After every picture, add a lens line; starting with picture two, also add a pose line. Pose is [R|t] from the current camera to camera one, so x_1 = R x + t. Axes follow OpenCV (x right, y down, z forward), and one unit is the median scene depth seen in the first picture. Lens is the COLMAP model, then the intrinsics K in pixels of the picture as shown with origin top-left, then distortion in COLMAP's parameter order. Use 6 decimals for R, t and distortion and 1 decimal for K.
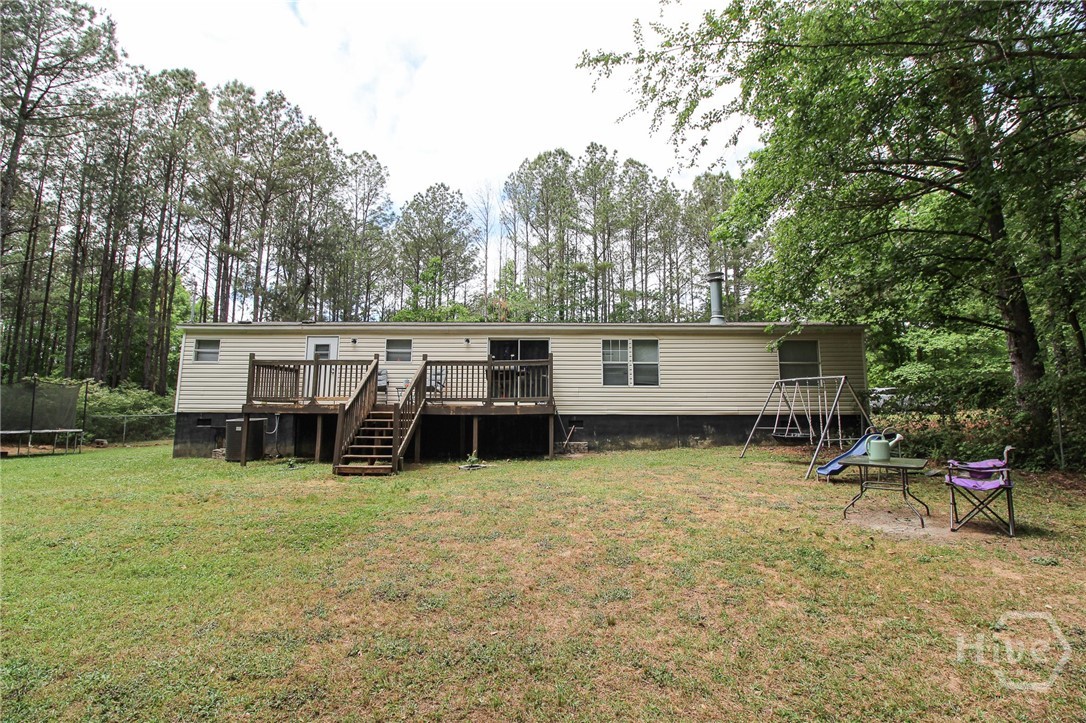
lens RADIAL K [[504.9, 0, 540.7], [0, 504.9, 352.2], [0, 0, 1]] dist [-0.001003, -0.009006]
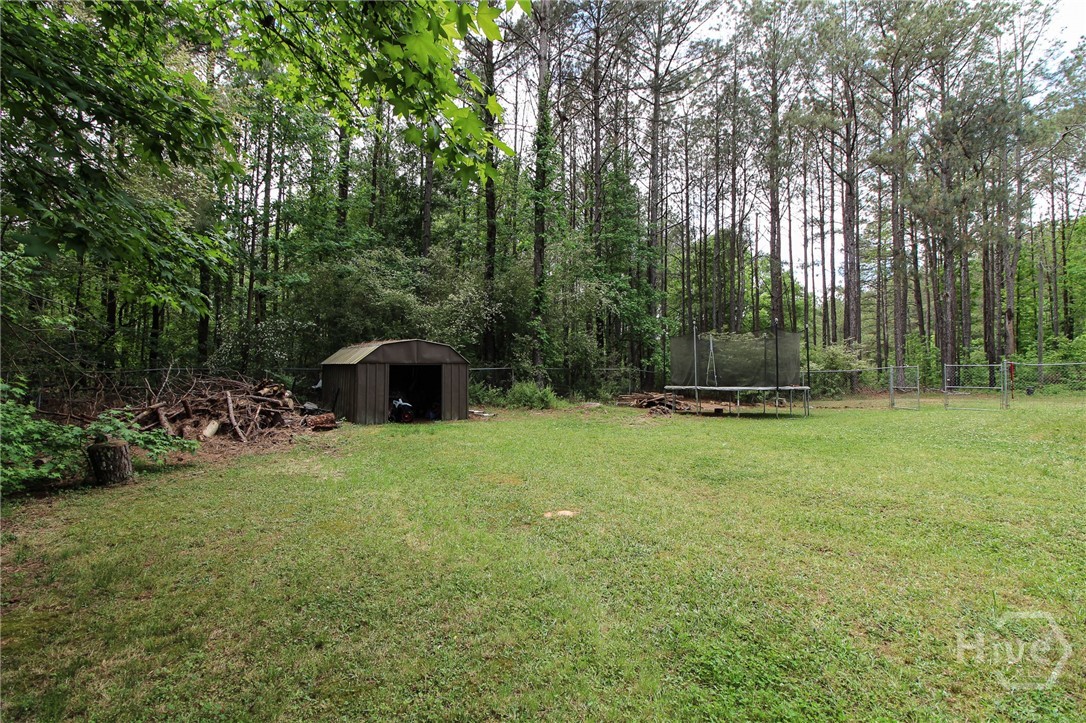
lens RADIAL K [[504.9, 0, 540.7], [0, 504.9, 352.2], [0, 0, 1]] dist [-0.001003, -0.009006]
pose [[0.606327, -0.028579, -0.794702, -0.668329], [0.086818, 0.995759, 0.030430, 0.043145], [0.790462, -0.087445, 0.606237, 0.205390]]
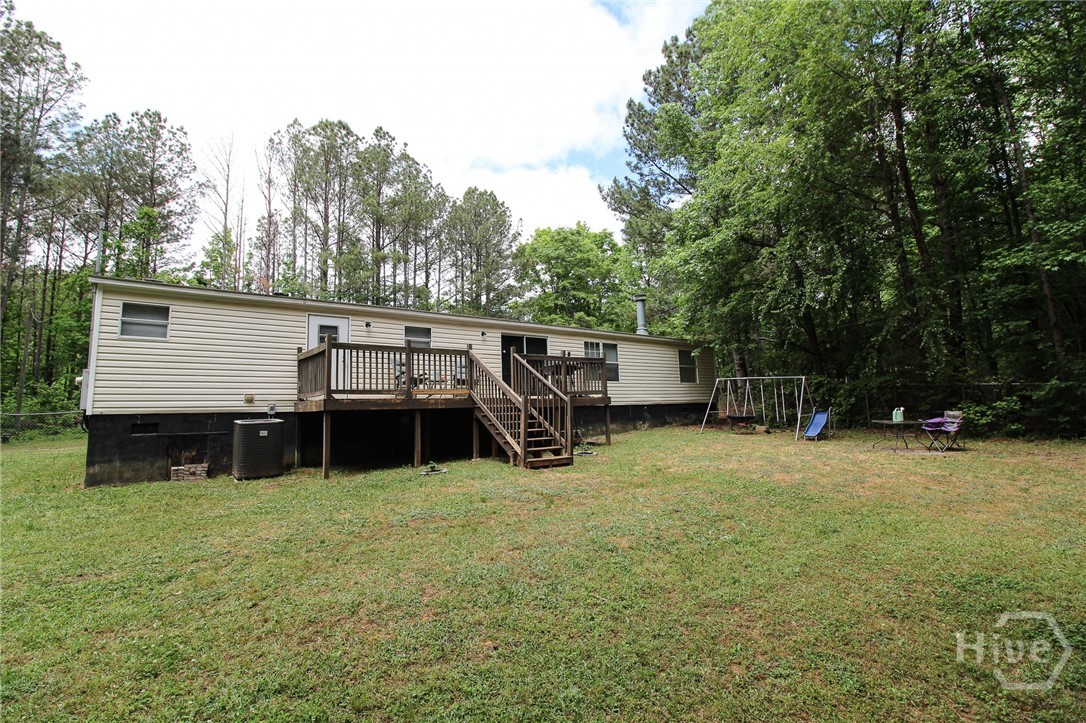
lens RADIAL K [[504.9, 0, 540.7], [0, 504.9, 352.2], [0, 0, 1]] dist [-0.001003, -0.009006]
pose [[0.778393, 0.047885, 0.625948, -0.678192], [-0.051421, 0.998599, -0.012449, 0.019842], [-0.625667, -0.022497, 0.779765, 0.157913]]
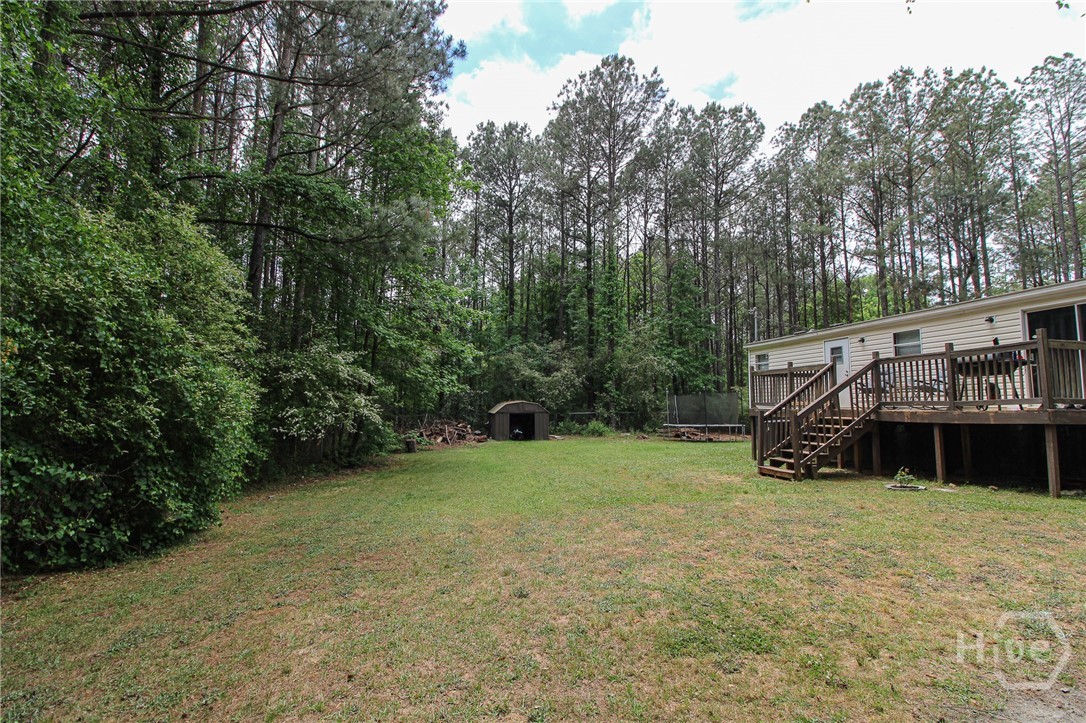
lens RADIAL K [[504.9, 0, 540.7], [0, 504.9, 352.2], [0, 0, 1]] dist [-0.001003, -0.009006]
pose [[0.234134, -0.107169, -0.966280, 0.396116], [0.115066, 0.989975, -0.081916, 0.008493], [0.965371, -0.092007, 0.244118, 0.194168]]
